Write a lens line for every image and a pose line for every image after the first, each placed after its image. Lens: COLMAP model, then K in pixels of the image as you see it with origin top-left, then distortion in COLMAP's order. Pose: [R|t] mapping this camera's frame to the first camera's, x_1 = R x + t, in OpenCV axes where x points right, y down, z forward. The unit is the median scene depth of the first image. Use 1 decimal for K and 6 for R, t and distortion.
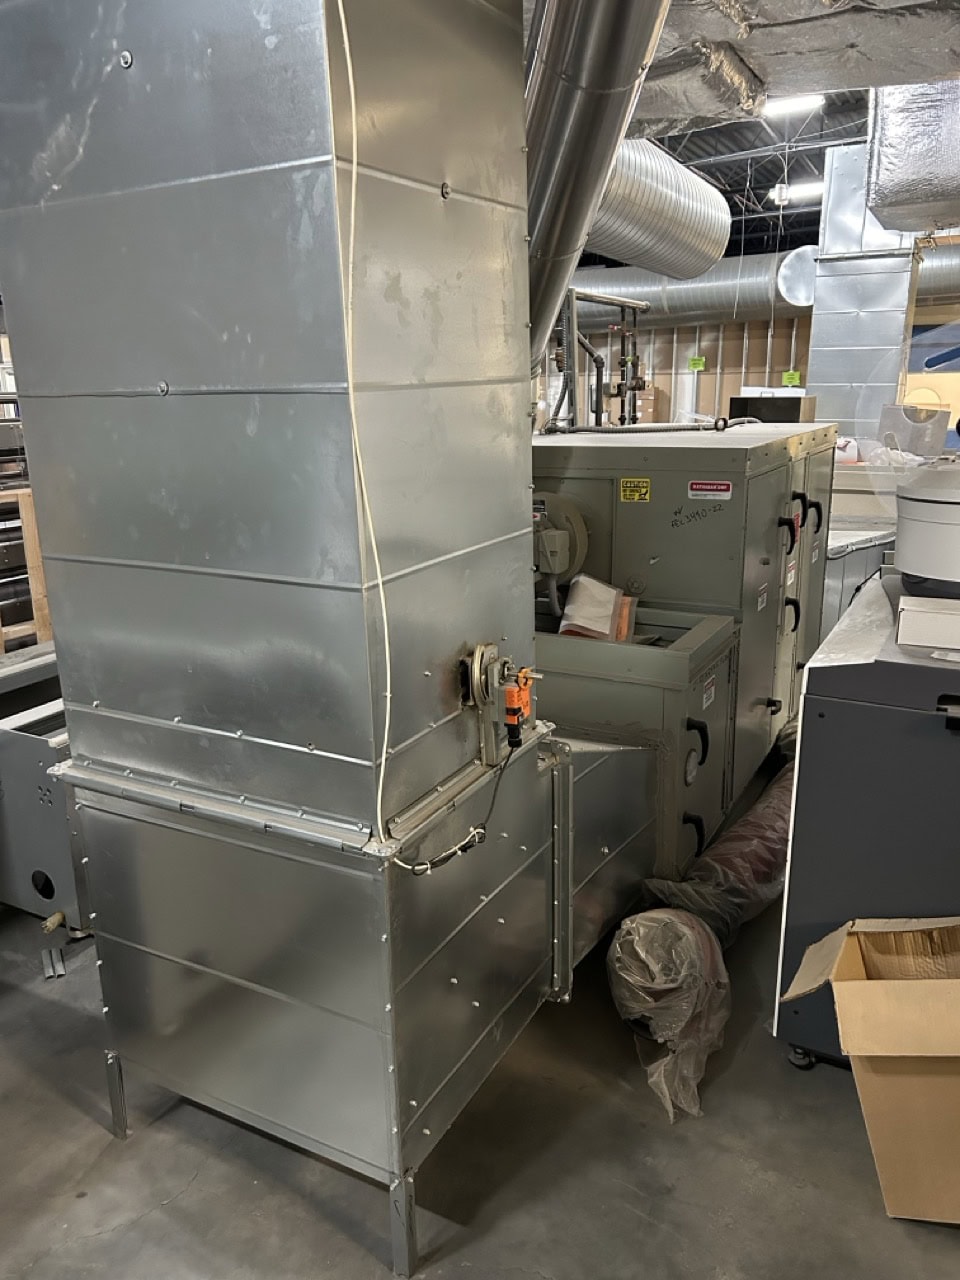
lens RADIAL K [[966.1, 0, 473.2], [0, 966.1, 647.5], [0, 0, 1]] dist [0.036842, -0.042416]
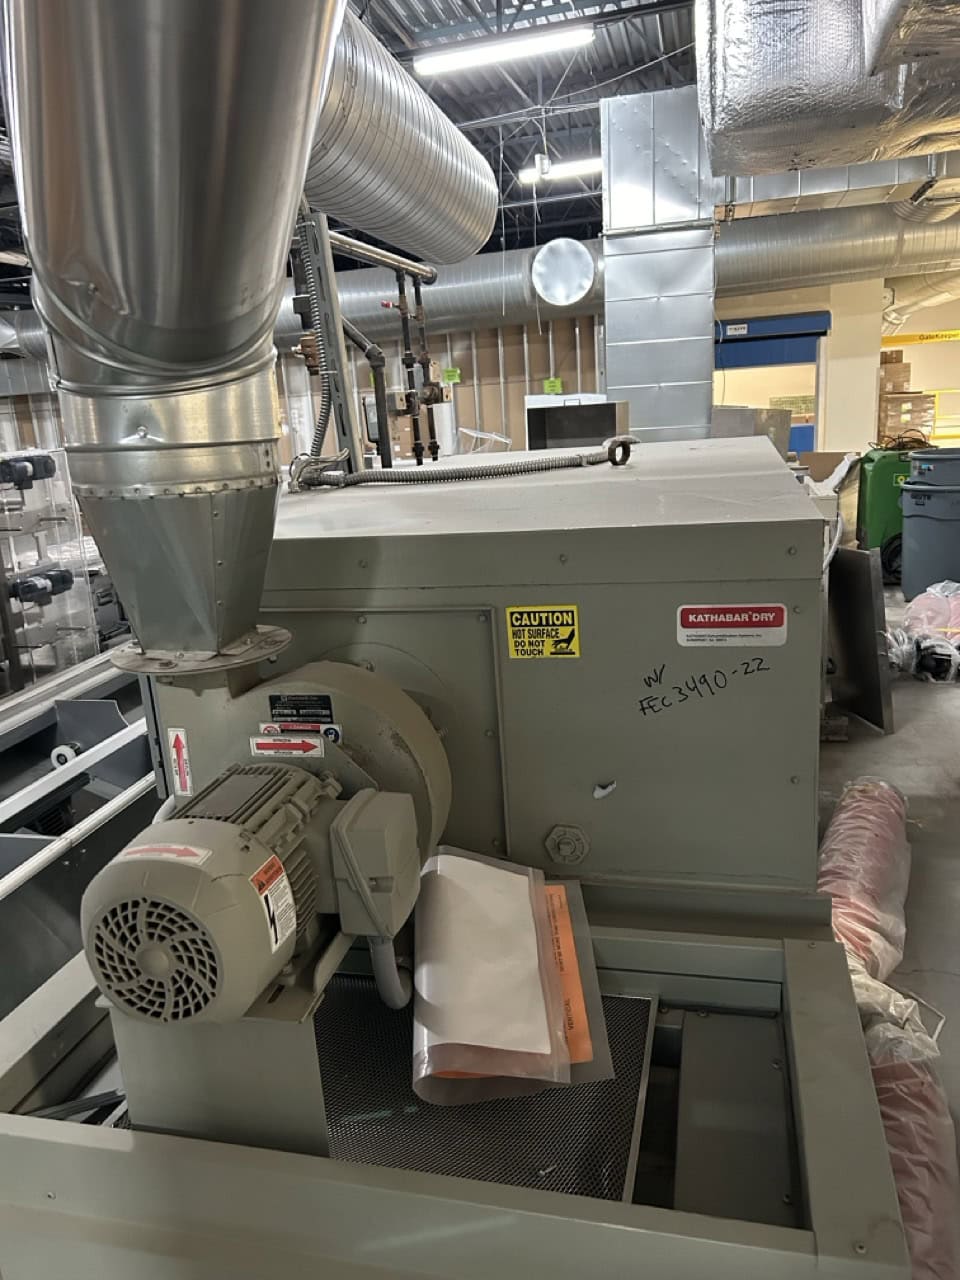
lens RADIAL K [[966.1, 0, 479.3], [0, 966.1, 644.1], [0, 0, 1]] dist [0.036842, -0.042416]
pose [[0.963728, -0.115288, 0.240703, 0.025023], [0.120853, 0.992635, -0.008435, -0.095843], [-0.237958, 0.037219, 0.970562, 0.369032]]
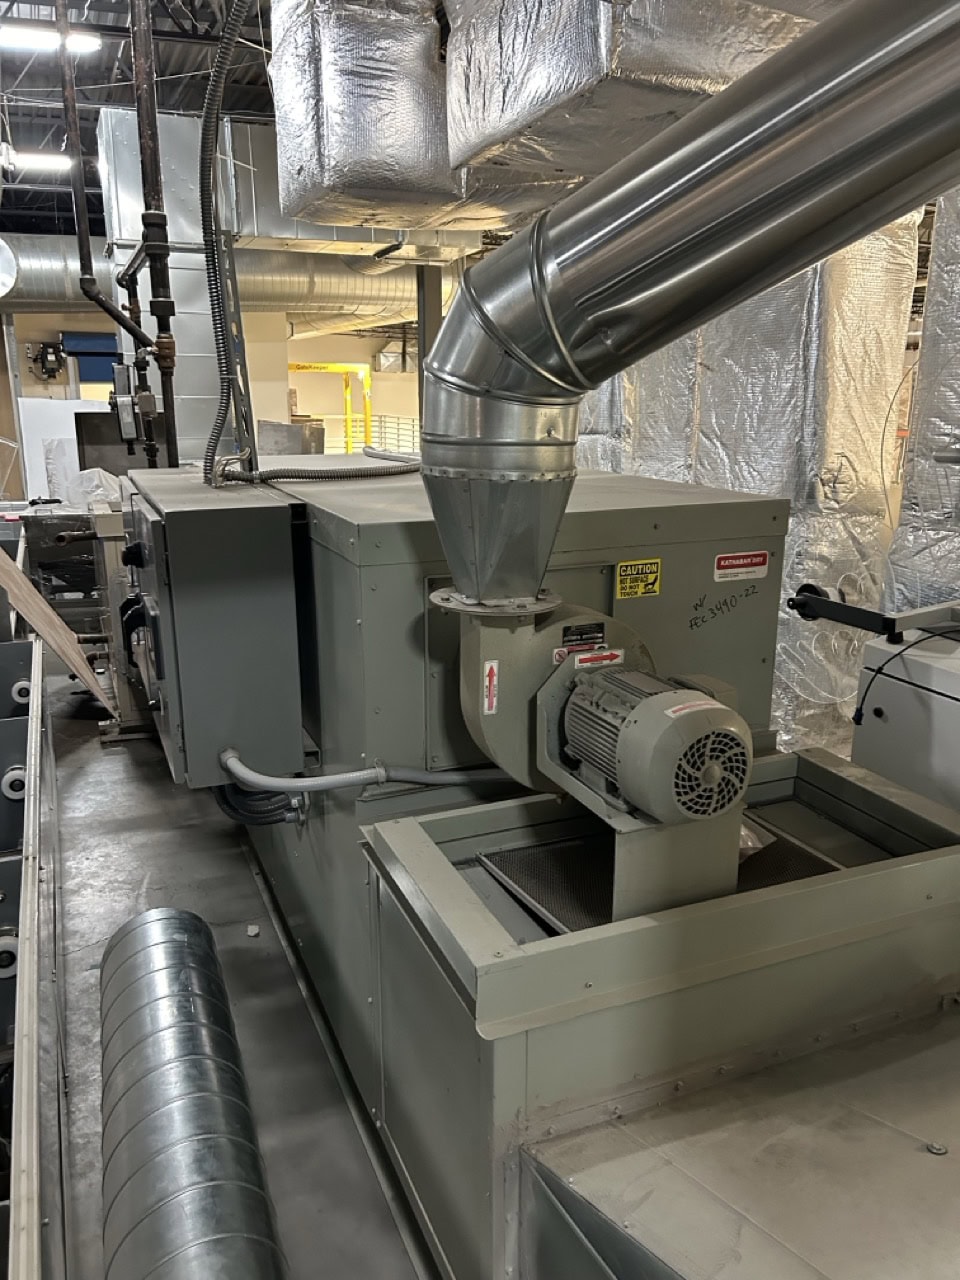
lens RADIAL K [[966.1, 0, 473.1], [0, 966.1, 640.2], [0, 0, 1]] dist [0.036842, -0.042416]
pose [[0.616787, -0.184526, 0.765196, -0.220721], [0.196403, 0.977463, 0.077403, -0.116893], [-0.762233, 0.102546, 0.639128, 0.425302]]
